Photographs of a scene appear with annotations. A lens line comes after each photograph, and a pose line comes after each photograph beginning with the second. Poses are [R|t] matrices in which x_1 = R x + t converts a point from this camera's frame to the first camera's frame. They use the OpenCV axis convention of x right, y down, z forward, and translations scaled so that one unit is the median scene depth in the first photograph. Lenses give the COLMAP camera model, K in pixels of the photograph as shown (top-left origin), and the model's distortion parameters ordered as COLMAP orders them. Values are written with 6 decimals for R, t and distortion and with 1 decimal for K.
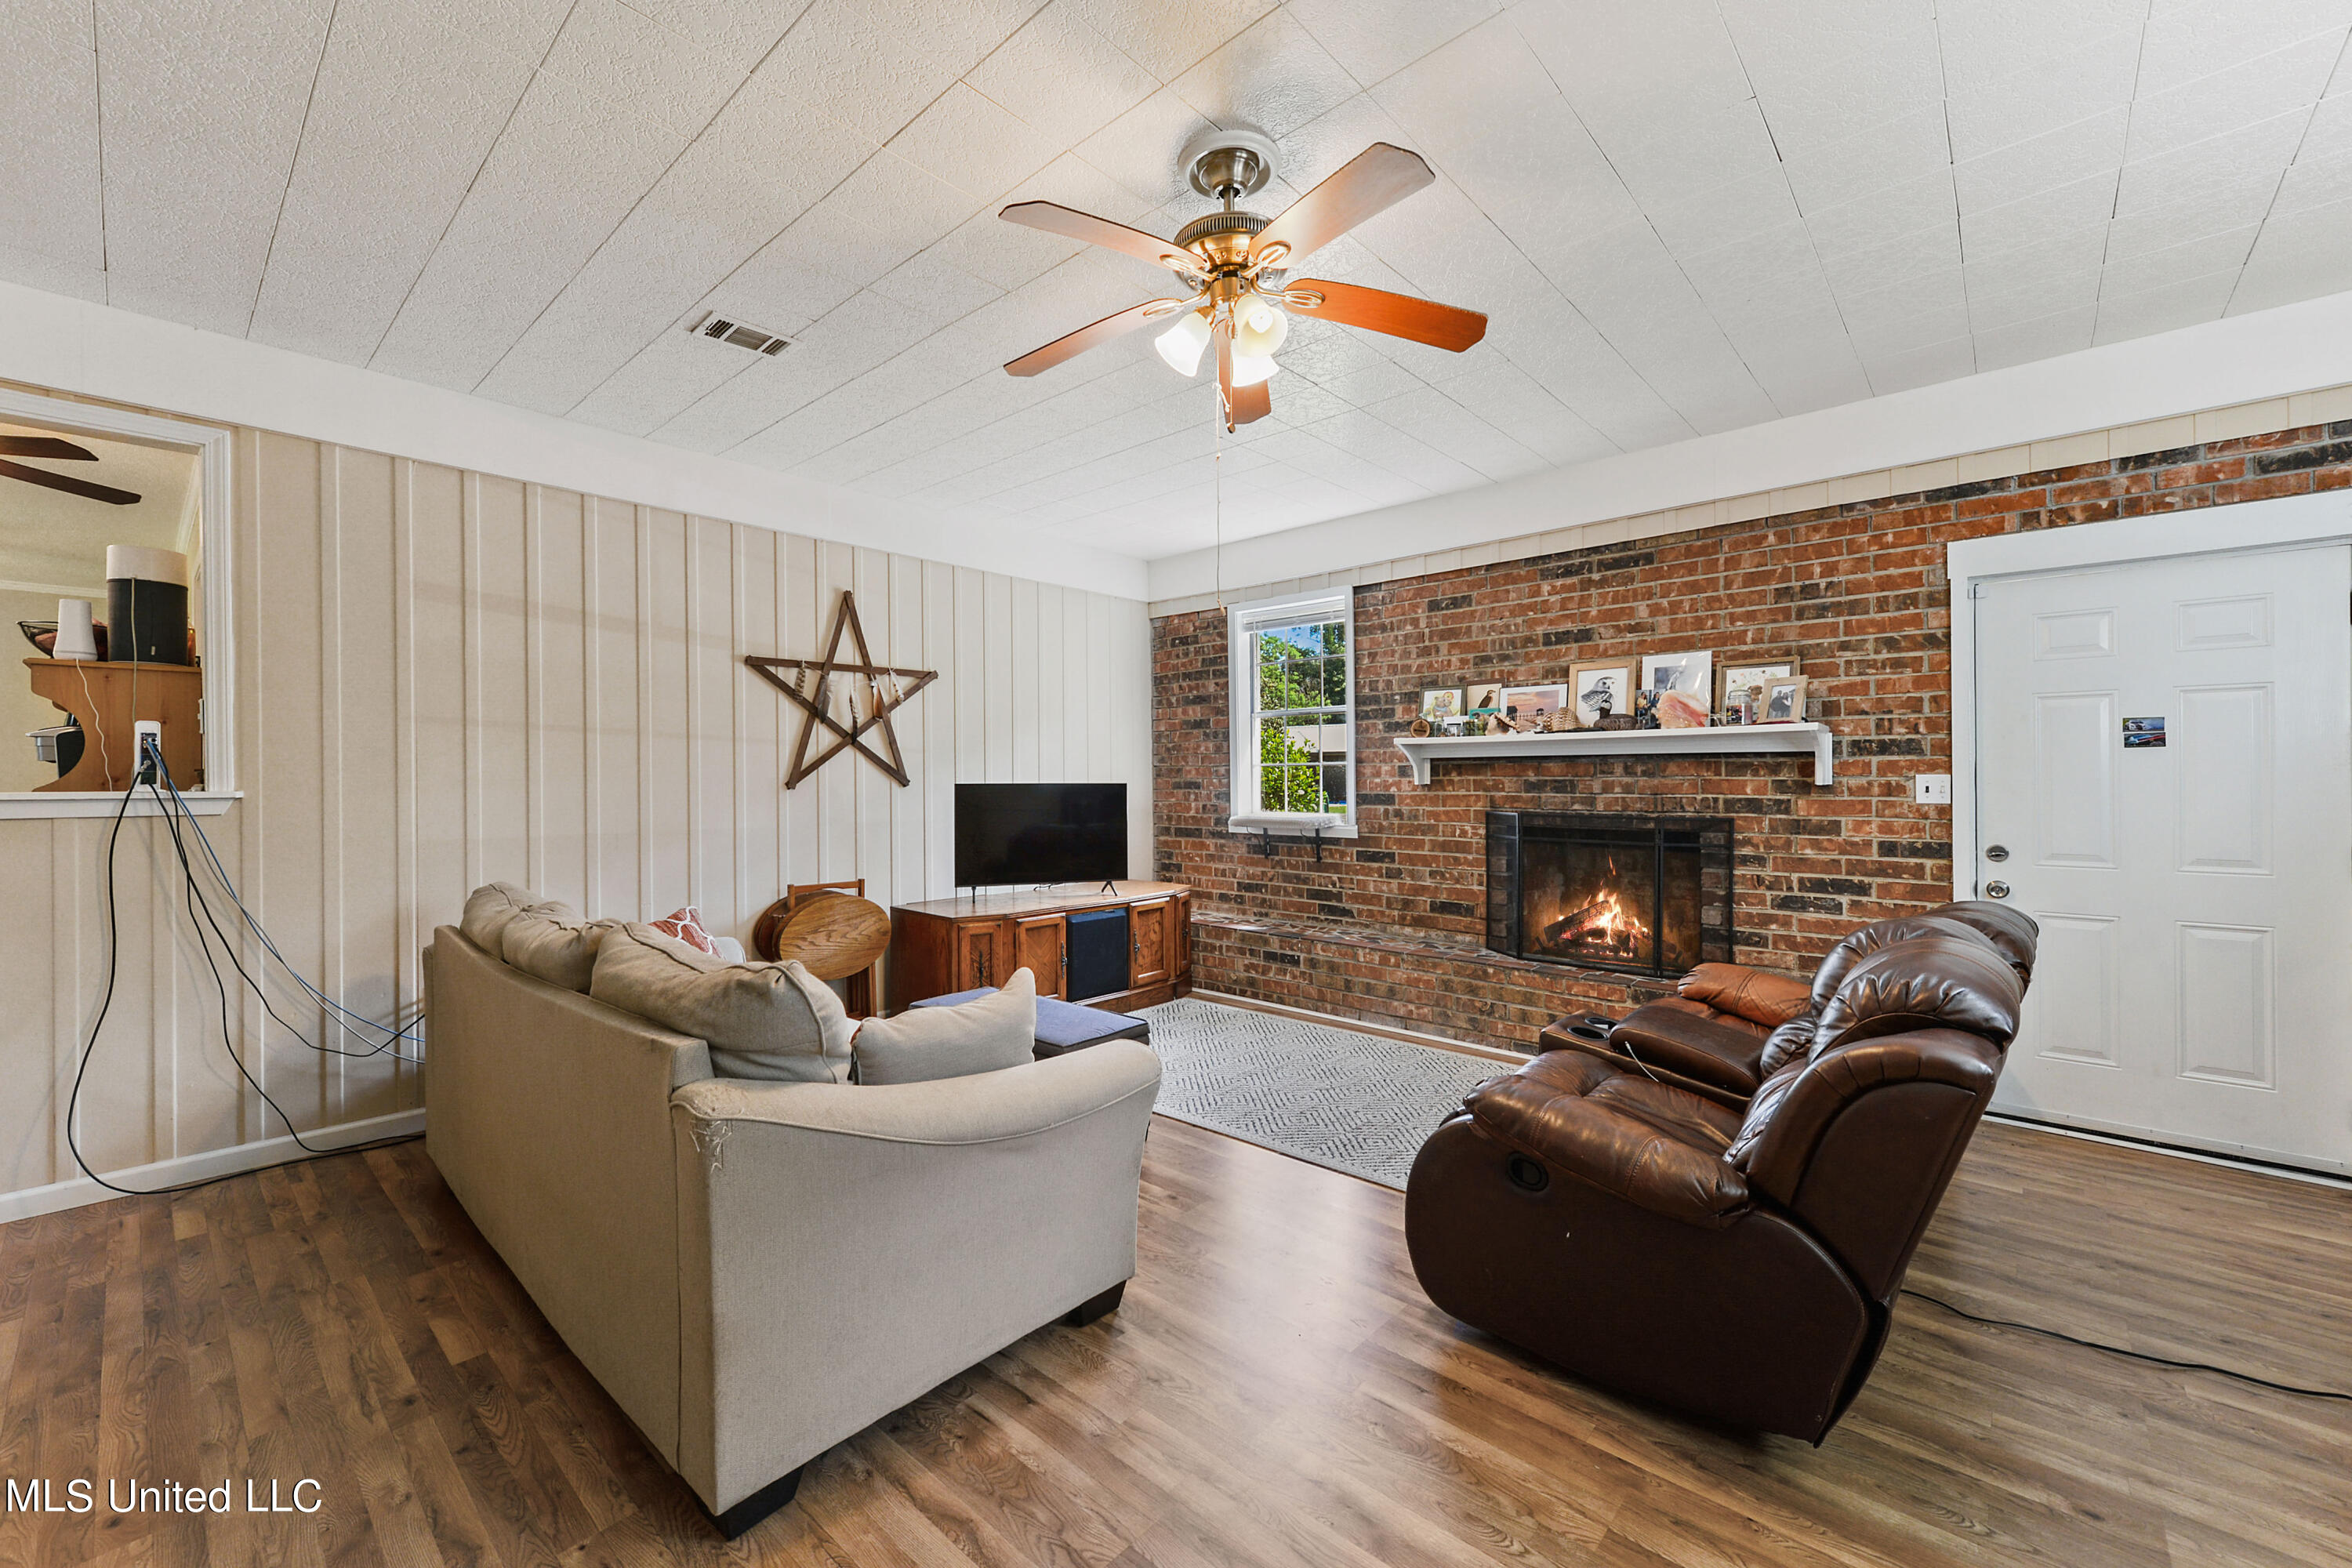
lens RADIAL K [[931.7, 0, 1168.3], [0, 931.7, 770.9], [0, 0, 1]] dist [0.001348, 0.000086]
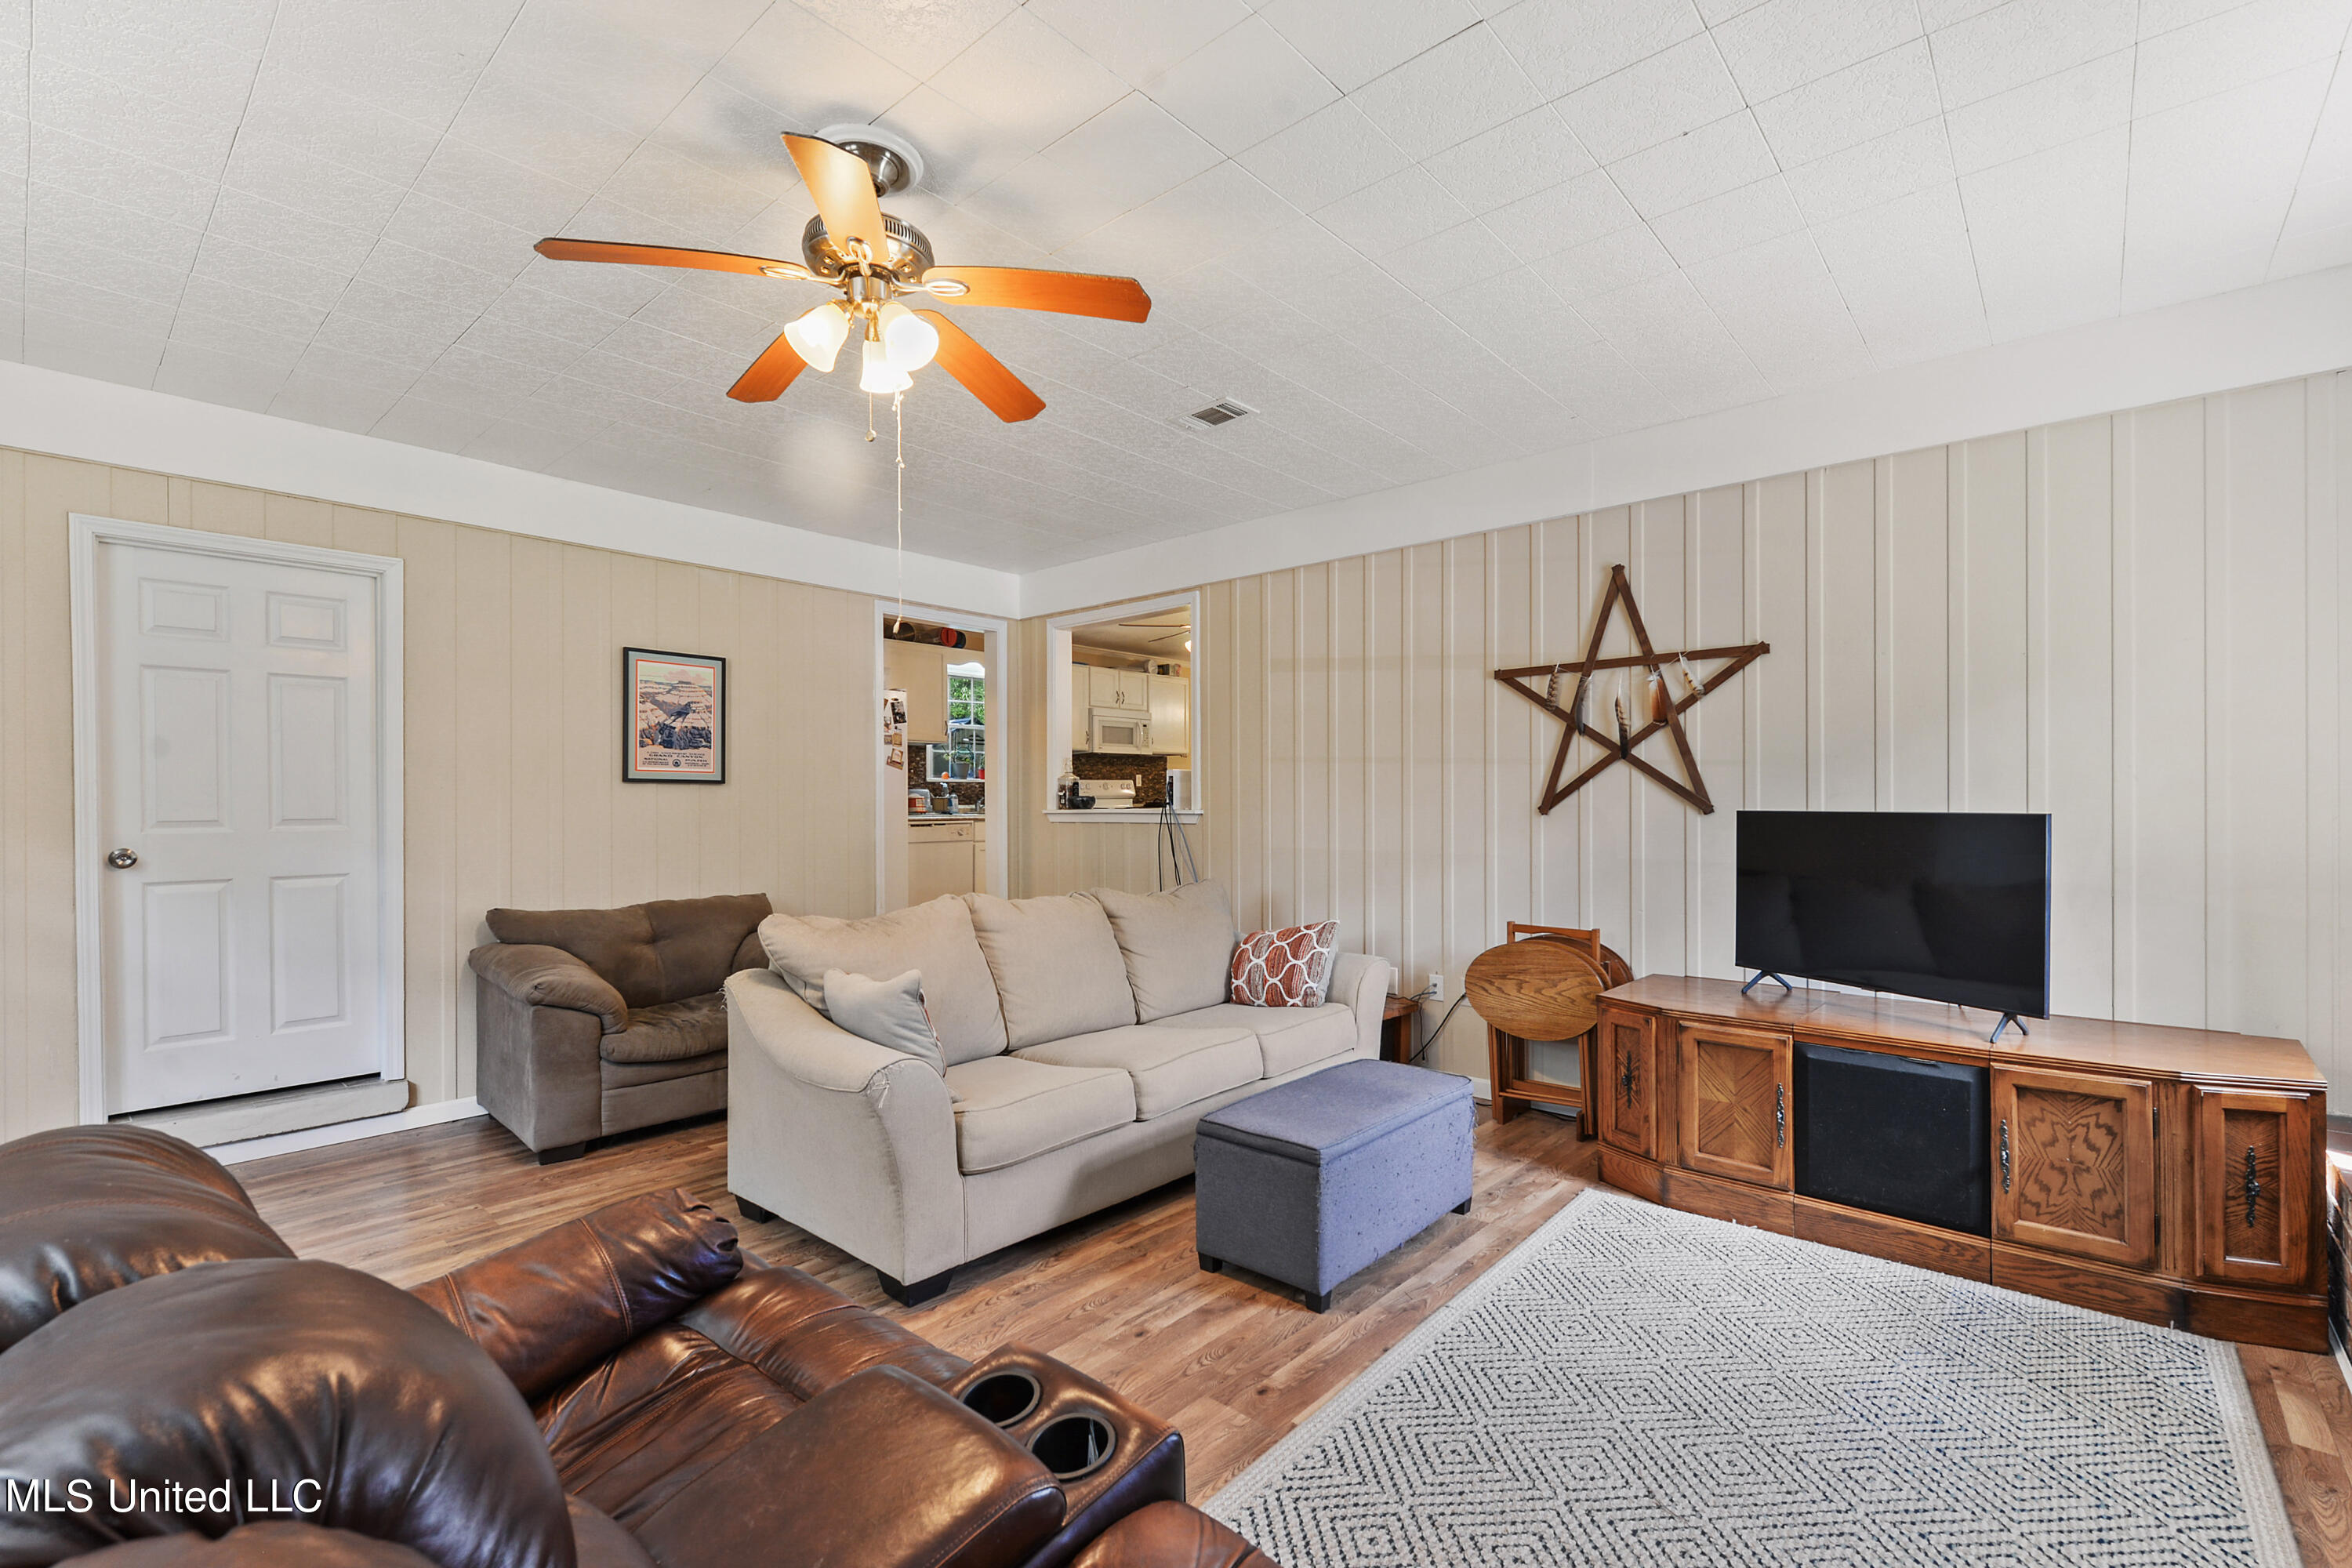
lens RADIAL K [[1034.0, 0, 1162.1], [0, 1034.0, 790.0], [0, 0, 1]] dist [-0.002683, -0.000179]
pose [[0.003216, -0.008672, -0.999957, 0.528974], [0.009260, 0.999920, -0.008642, 0.001649], [0.999952, -0.009232, 0.003296, 0.609148]]
